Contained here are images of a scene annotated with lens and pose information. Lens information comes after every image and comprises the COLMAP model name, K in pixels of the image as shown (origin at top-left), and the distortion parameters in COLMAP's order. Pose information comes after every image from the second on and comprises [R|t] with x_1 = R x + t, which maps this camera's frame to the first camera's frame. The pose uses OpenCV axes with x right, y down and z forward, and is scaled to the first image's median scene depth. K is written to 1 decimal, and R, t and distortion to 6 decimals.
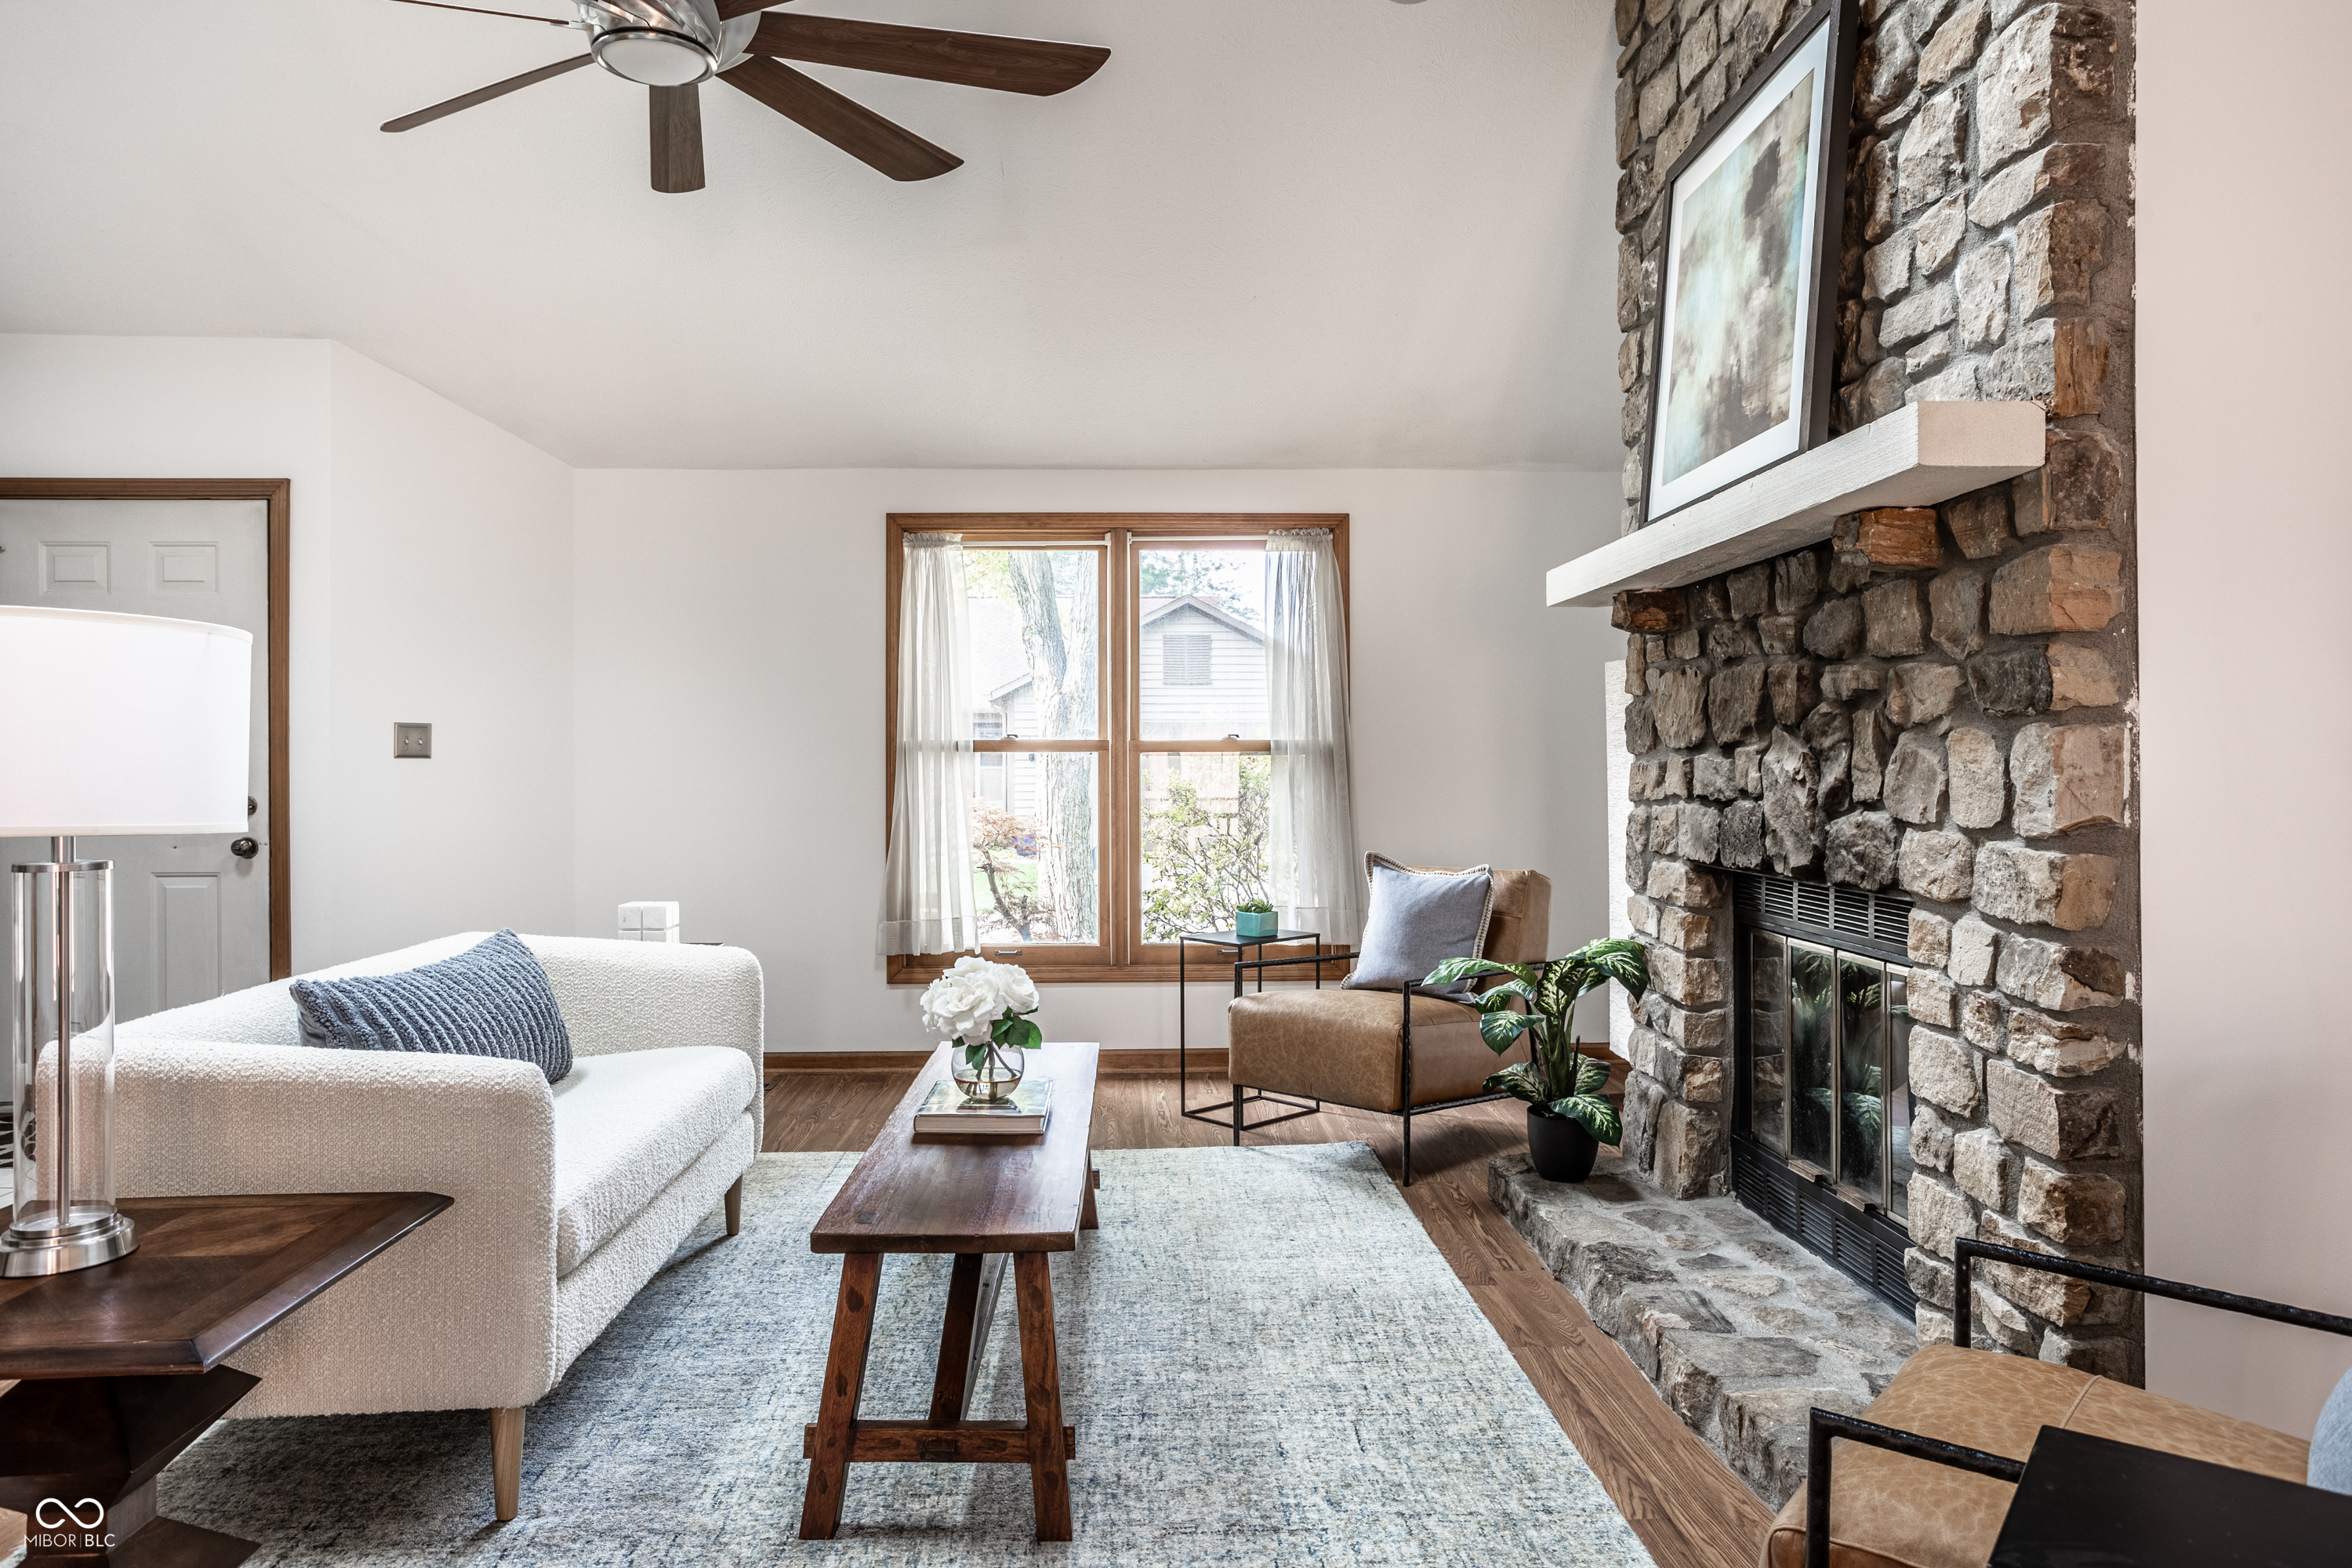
lens RADIAL K [[1545.6, 0, 1214.5], [0, 1545.6, 774.6], [0, 0, 1]] dist [-0.055037, 0.066524]
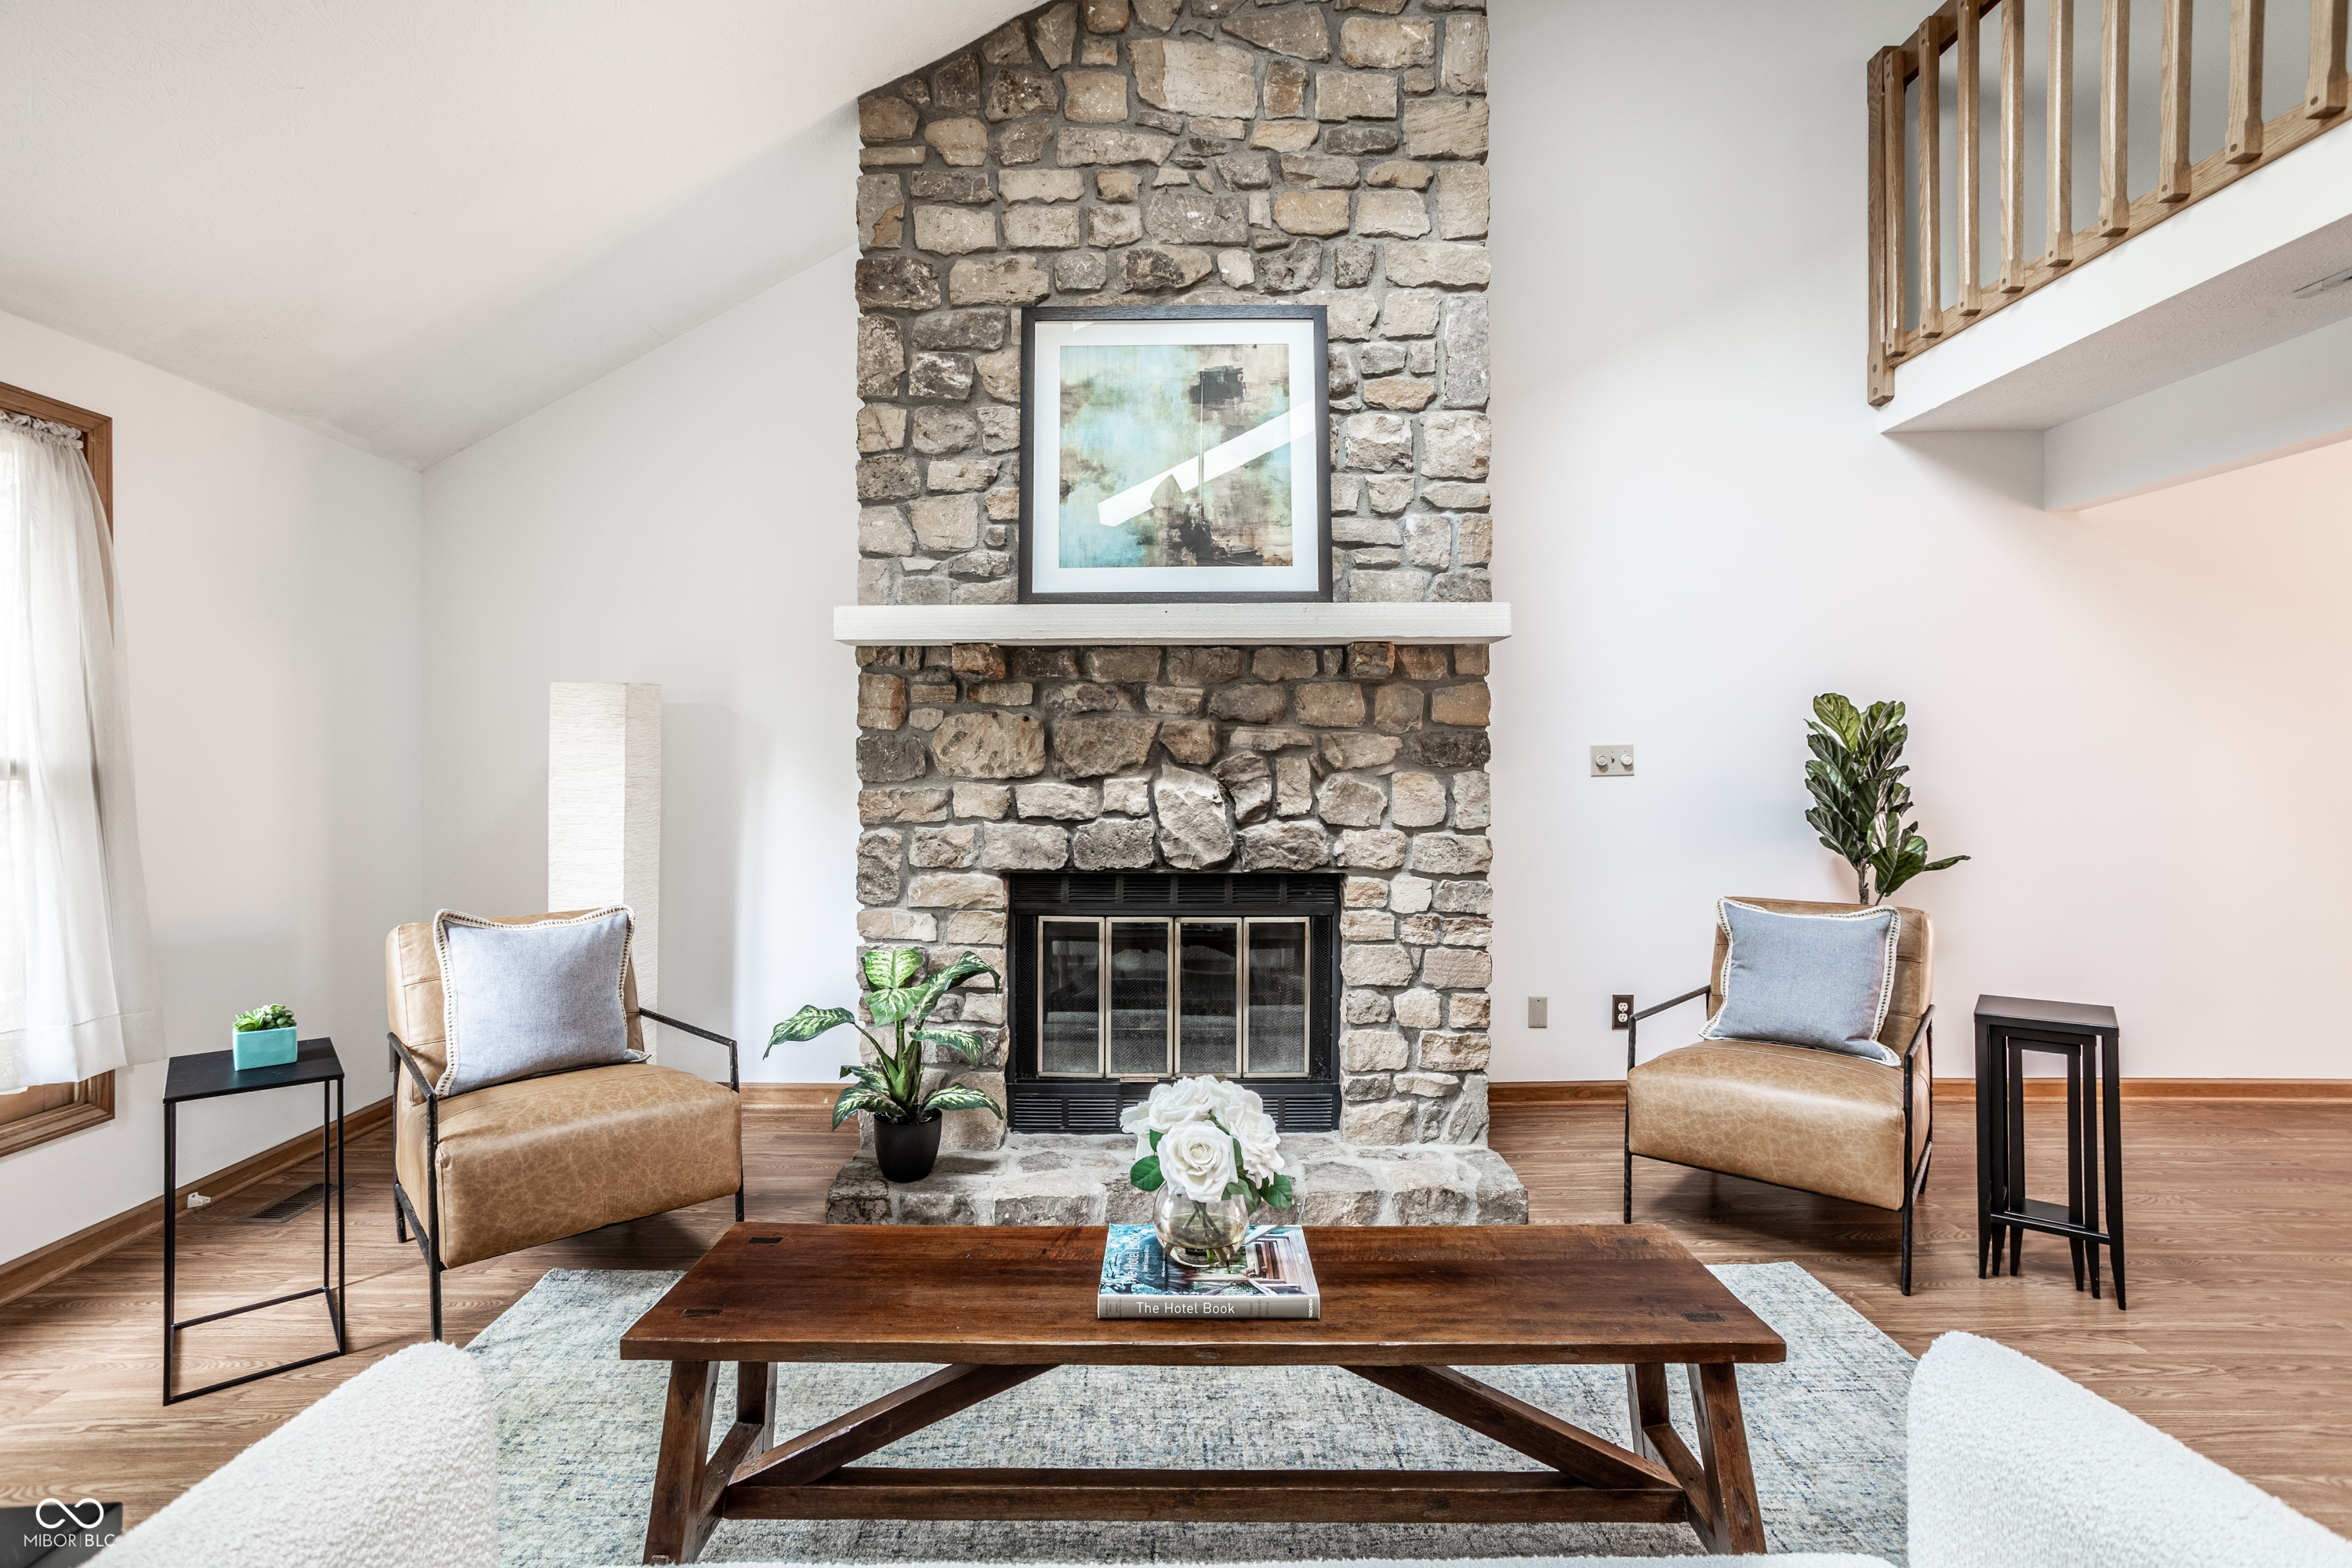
lens RADIAL K [[1123.4, 0, 1176.4], [0, 1123.4, 766.7], [0, 0, 1]] dist [-0.054354, 0.037809]
pose [[0.049899, 0.000258, 0.998754, -0.845323], [0.005469, 0.999985, -0.000531, -0.037042], [-0.998739, 0.005488, 0.049897, 1.199476]]
